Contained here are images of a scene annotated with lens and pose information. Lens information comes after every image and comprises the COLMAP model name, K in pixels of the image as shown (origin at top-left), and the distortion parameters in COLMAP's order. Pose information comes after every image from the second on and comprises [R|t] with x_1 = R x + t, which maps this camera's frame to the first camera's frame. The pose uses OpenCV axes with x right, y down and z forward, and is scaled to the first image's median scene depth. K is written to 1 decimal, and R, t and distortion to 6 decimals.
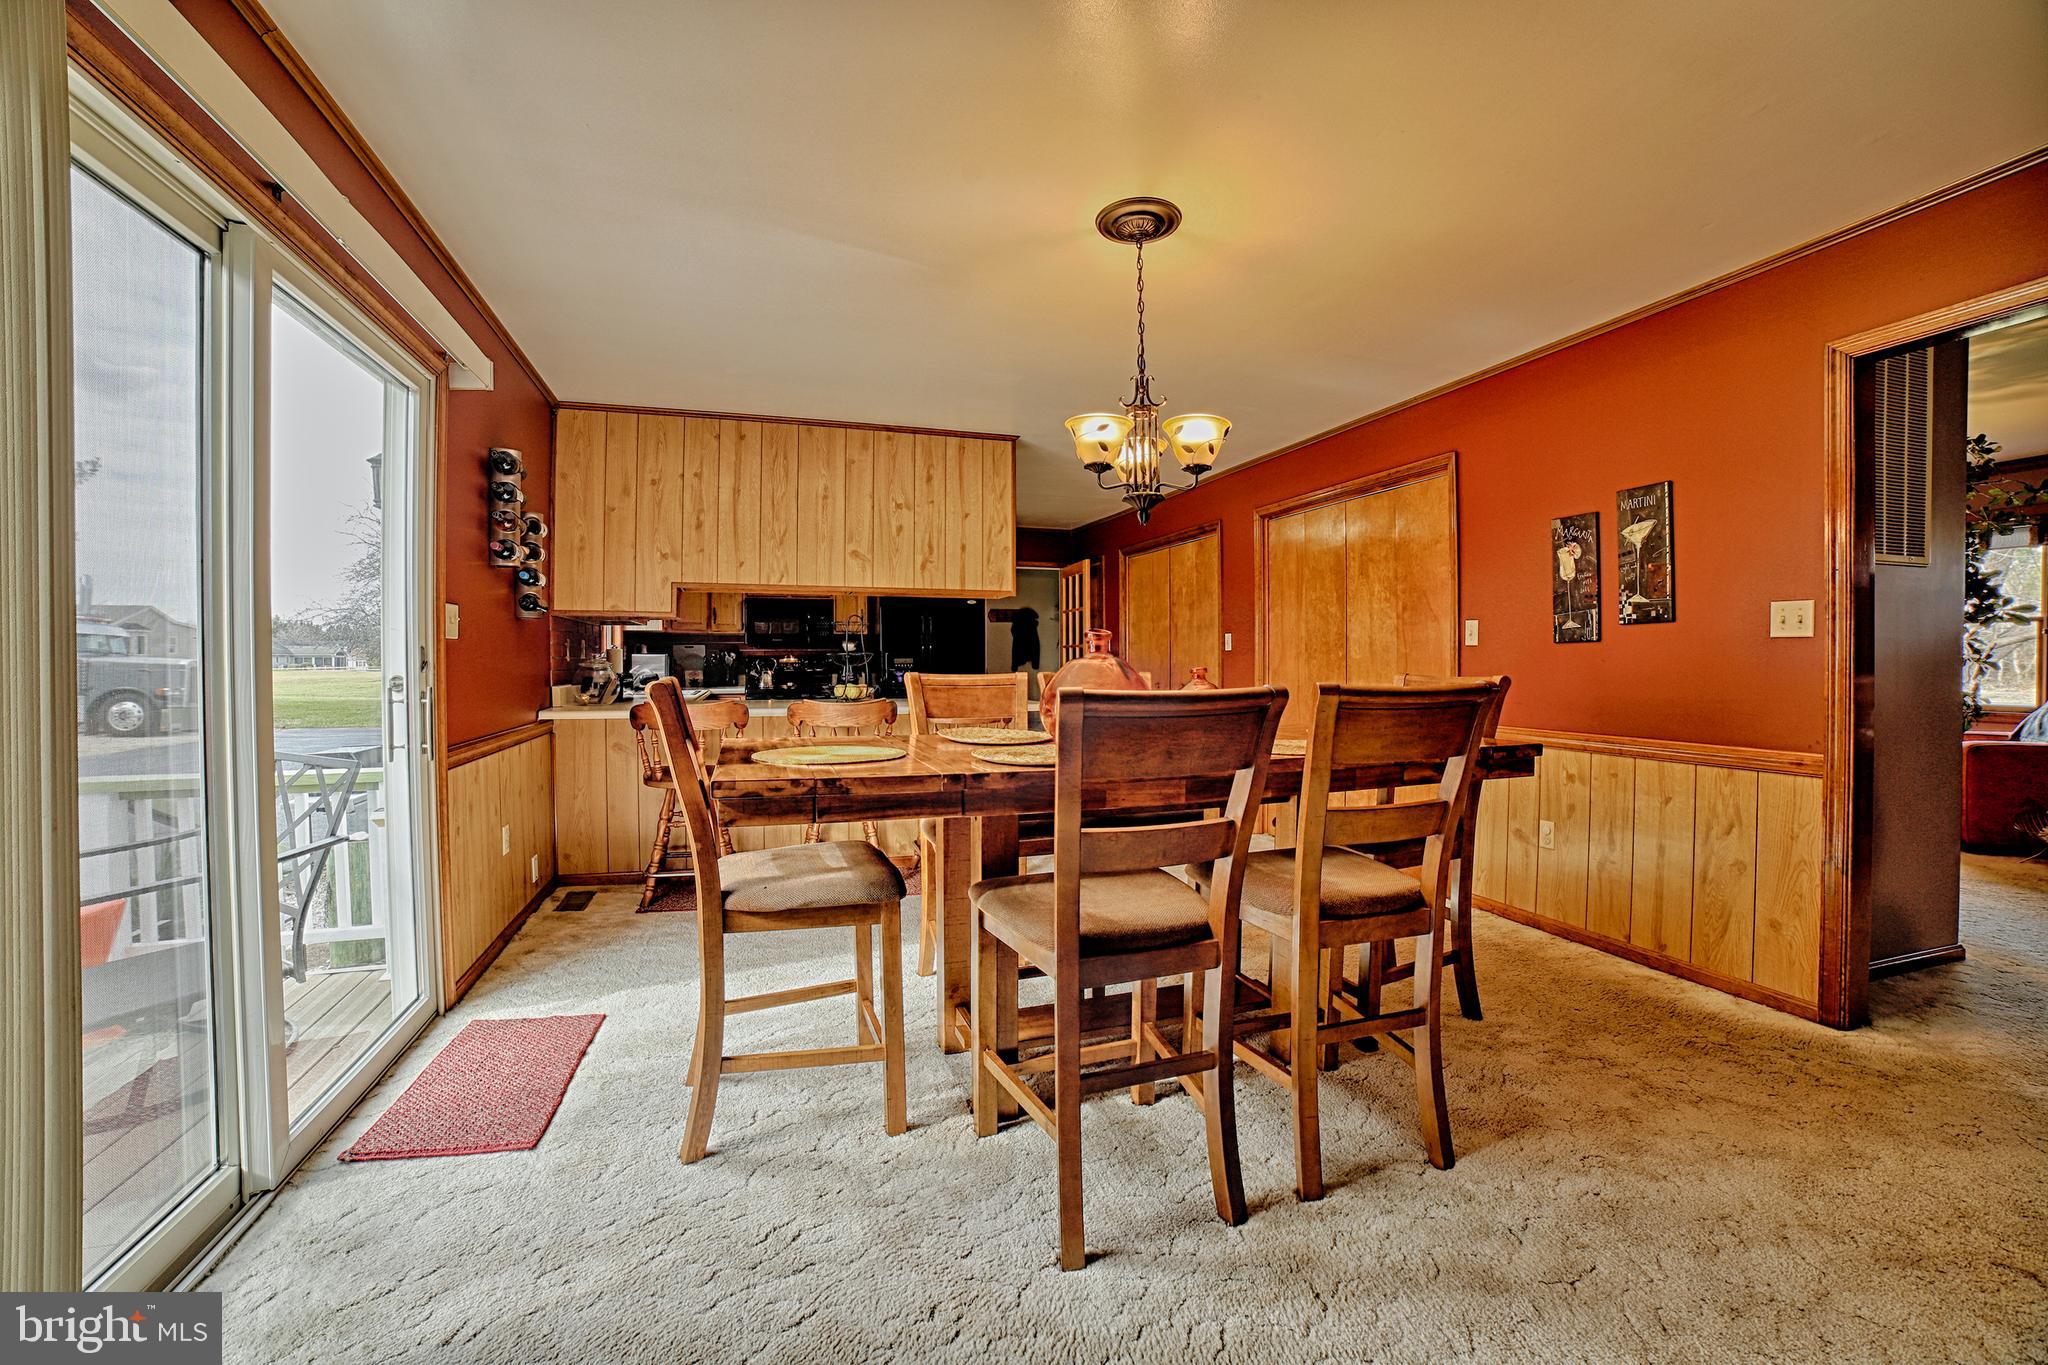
lens RADIAL K [[822.3, 0, 1014.7], [0, 822.3, 669.0], [0, 0, 1]] dist [-0.108320, 0.036946]
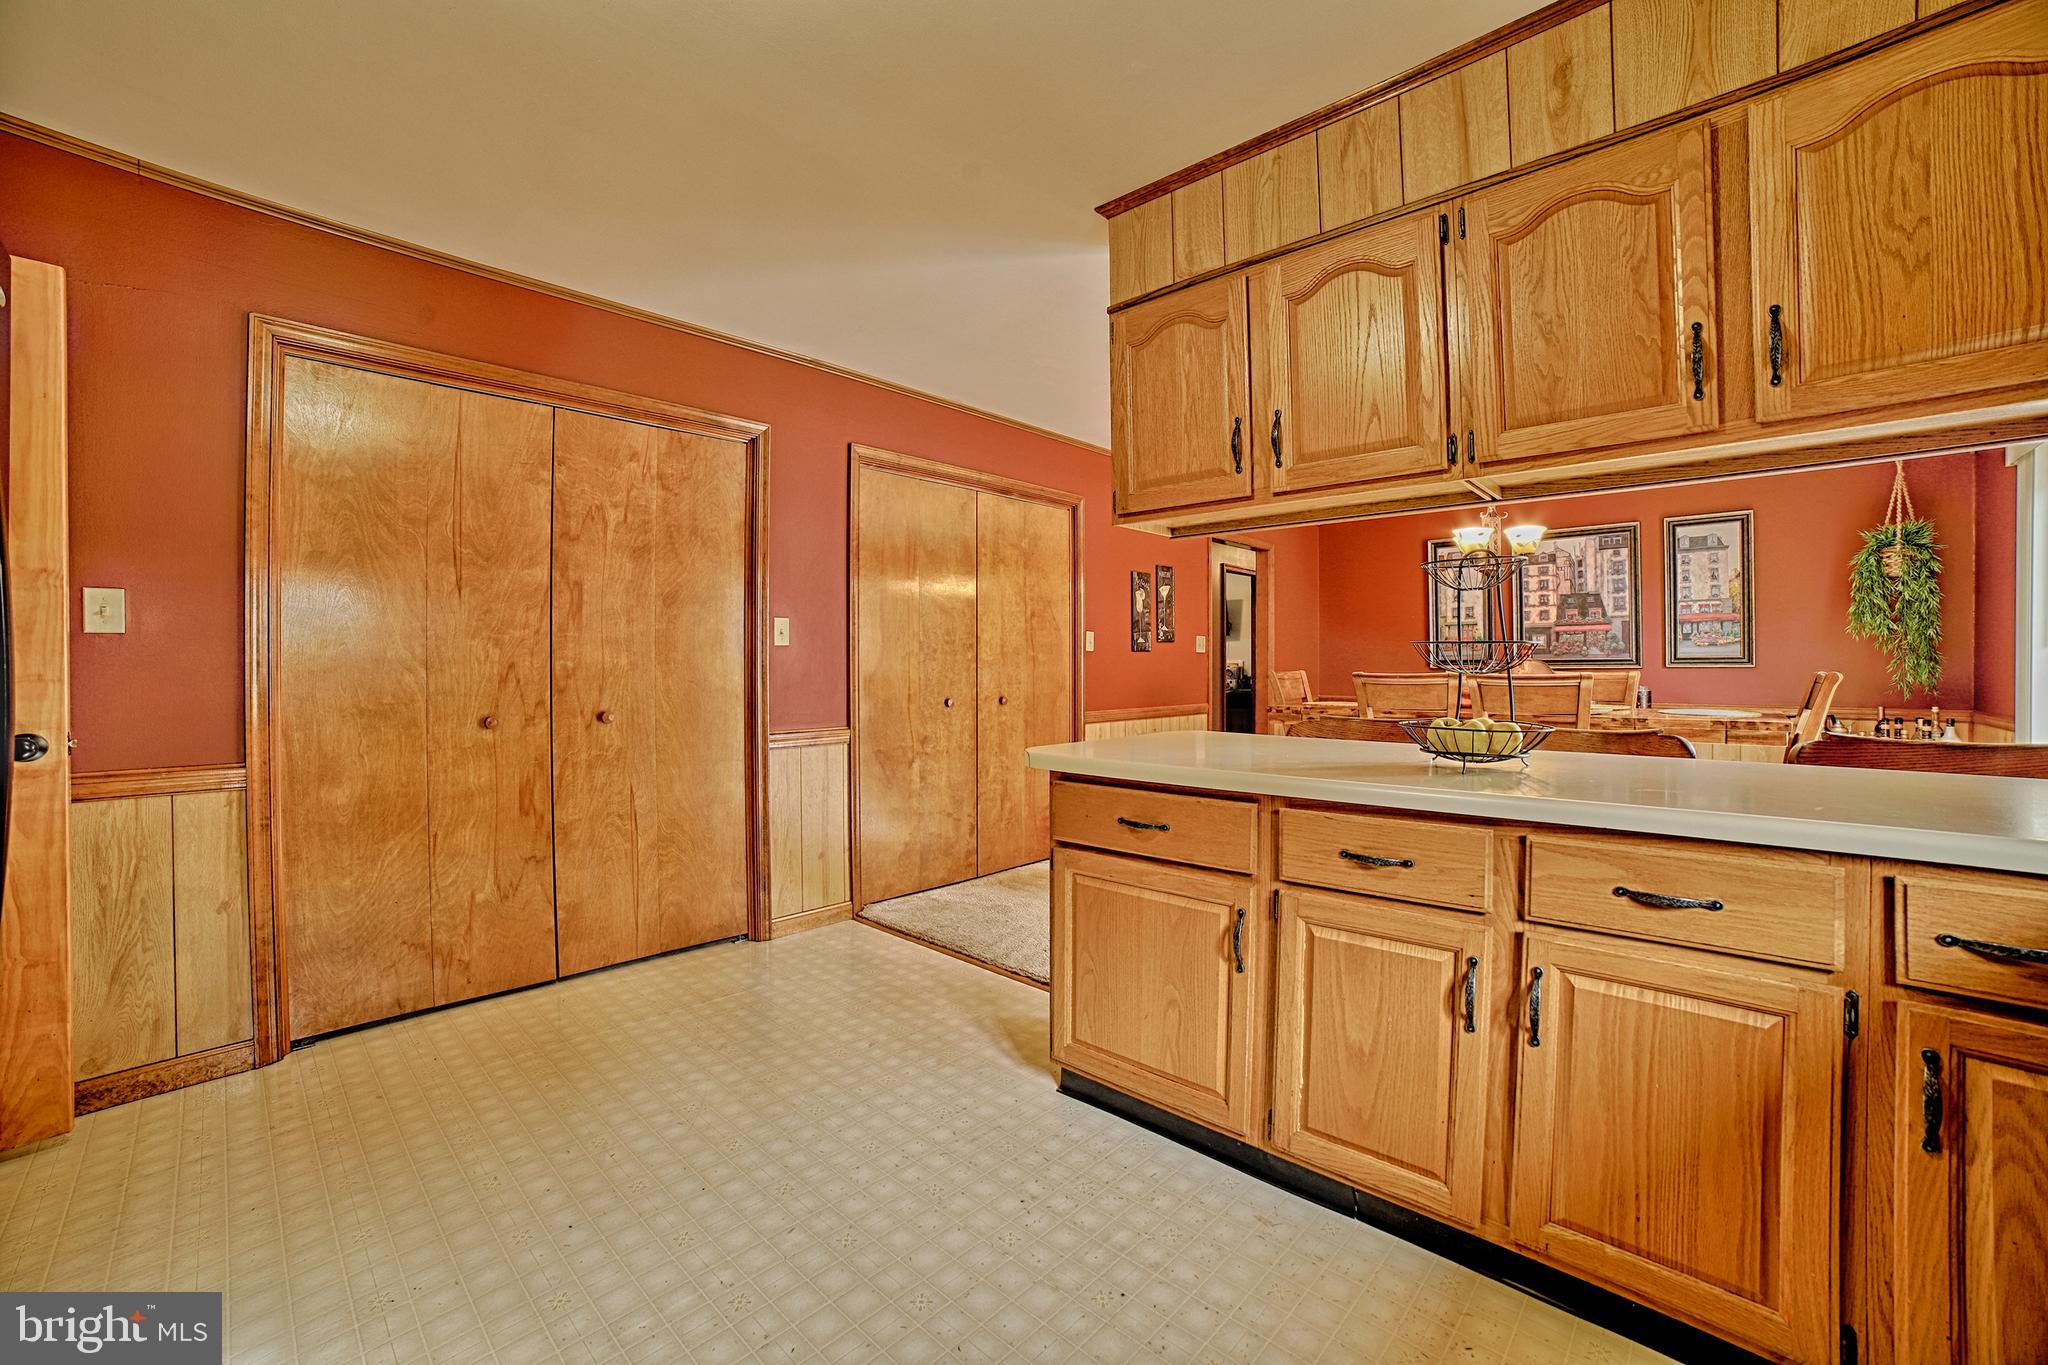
lens RADIAL K [[822.3, 0, 1014.7], [0, 822.3, 669.0], [0, 0, 1]] dist [-0.108320, 0.036946]
pose [[-0.481924, -0.004446, 0.876201, -0.461896], [0.009101, 0.999908, 0.010080, -0.012817], [-0.876165, 0.012832, -0.481840, 1.492309]]
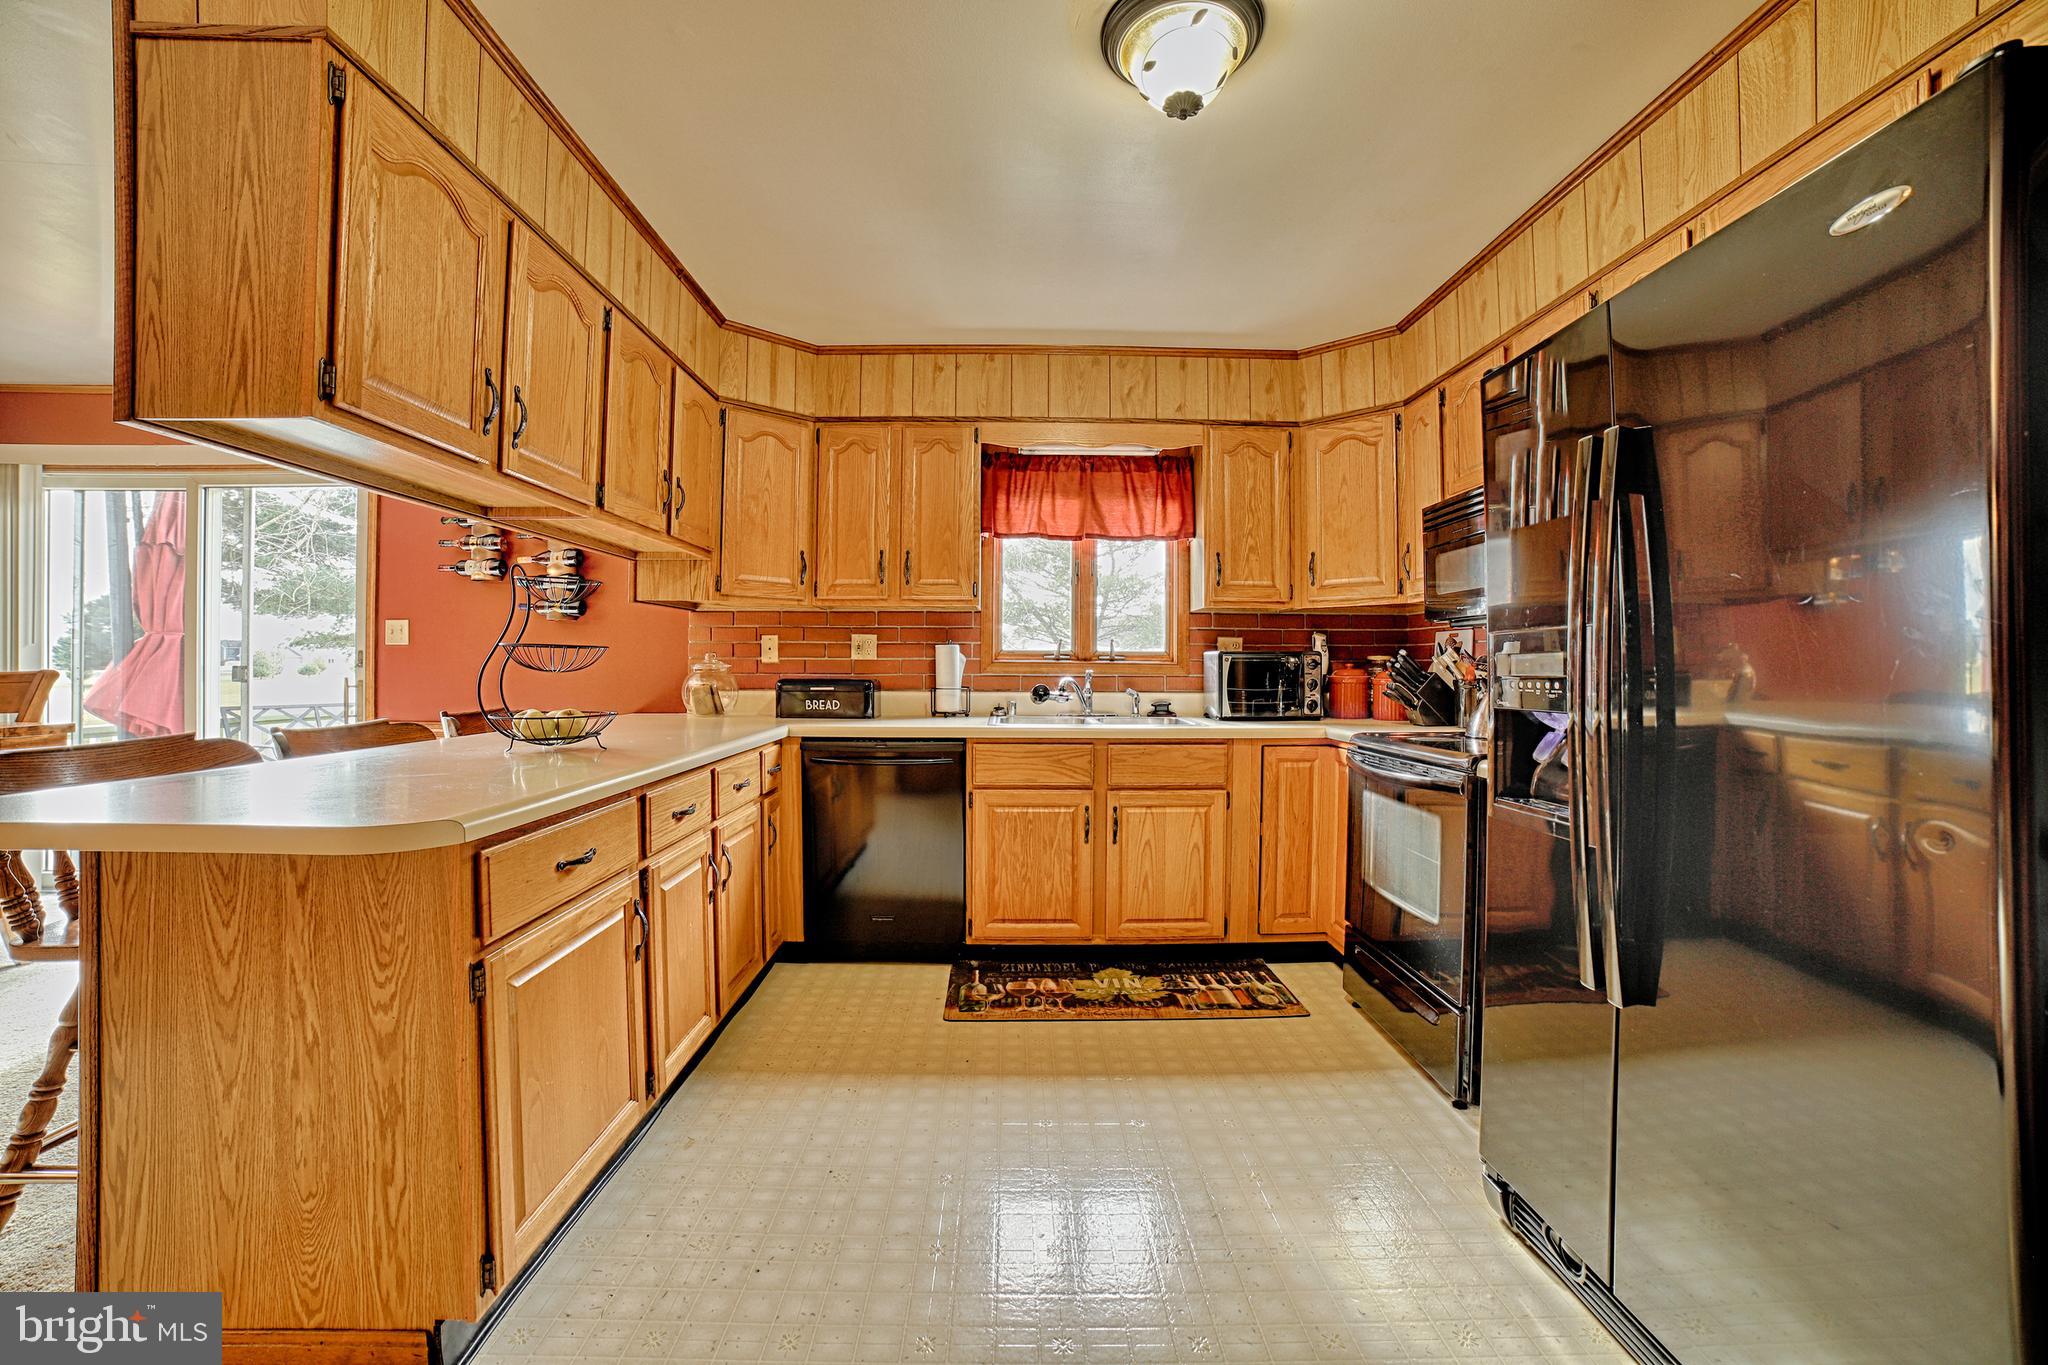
lens RADIAL K [[822.3, 0, 1014.7], [0, 822.3, 669.0], [0, 0, 1]] dist [-0.108320, 0.036946]
pose [[-0.298656, 0.003938, -0.954353, 0.169781], [-0.013837, 0.999868, 0.008456, -0.013763], [0.954261, 0.015731, -0.298562, 1.509237]]
